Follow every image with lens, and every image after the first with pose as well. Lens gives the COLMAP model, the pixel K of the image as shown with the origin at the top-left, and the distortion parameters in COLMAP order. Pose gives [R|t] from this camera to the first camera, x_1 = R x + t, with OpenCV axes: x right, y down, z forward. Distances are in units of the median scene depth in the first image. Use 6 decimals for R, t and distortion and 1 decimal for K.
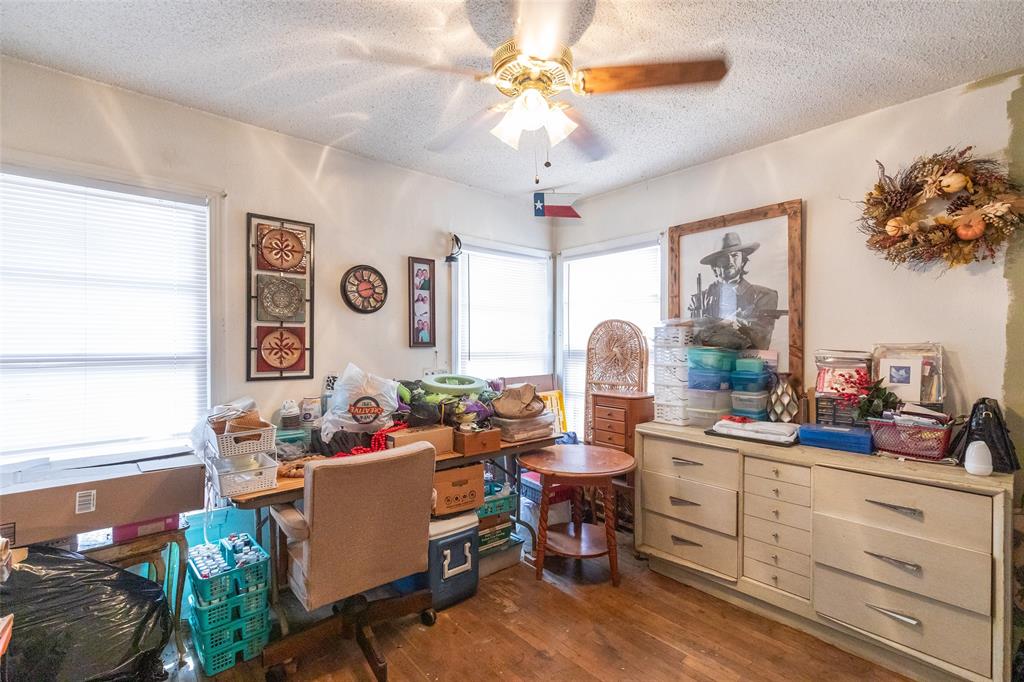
lens RADIAL K [[463.3, 0, 510.0], [0, 463.3, 345.0], [0, 0, 1]] dist [0.006807, -0.000731]
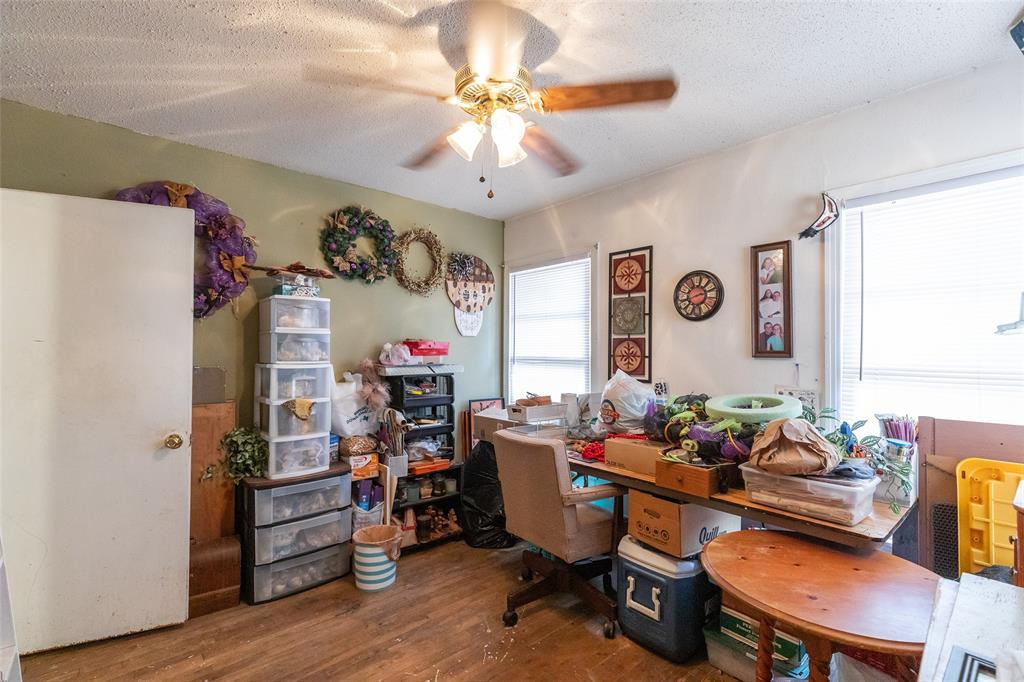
lens RADIAL K [[463.3, 0, 510.6], [0, 463.3, 342.6], [0, 0, 1]] dist [0.006807, -0.000731]
pose [[-0.015136, -0.014359, -0.999782, 0.675482], [-0.006656, 0.999876, -0.014260, -0.007259], [0.999863, 0.006439, -0.015230, 0.653641]]
